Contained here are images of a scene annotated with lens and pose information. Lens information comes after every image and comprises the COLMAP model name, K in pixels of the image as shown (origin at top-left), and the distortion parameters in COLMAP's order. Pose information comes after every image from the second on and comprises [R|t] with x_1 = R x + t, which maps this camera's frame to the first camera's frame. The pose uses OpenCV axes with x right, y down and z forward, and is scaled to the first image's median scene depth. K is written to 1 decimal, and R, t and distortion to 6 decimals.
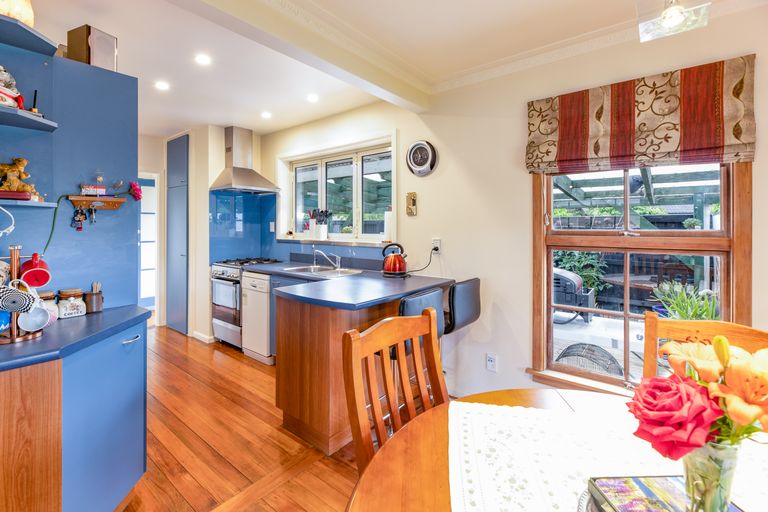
lens RADIAL K [[330.7, 0, 390.9], [0, 330.7, 227.2], [0, 0, 1]] dist [0.000329, 0.000003]
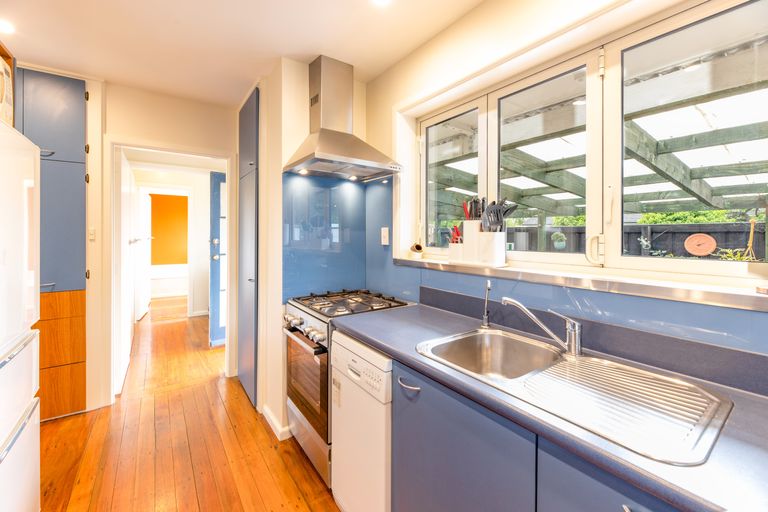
lens RADIAL K [[314.1, 0, 384.0], [0, 314.1, 256.0], [0, 0, 1]] dist [-0.011037, -0.000015]
pose [[0.955786, 0.027169, -0.292805, -0.212710], [-0.009240, 0.998006, 0.062443, -0.000843], [0.293918, -0.056977, 0.954131, 0.509887]]
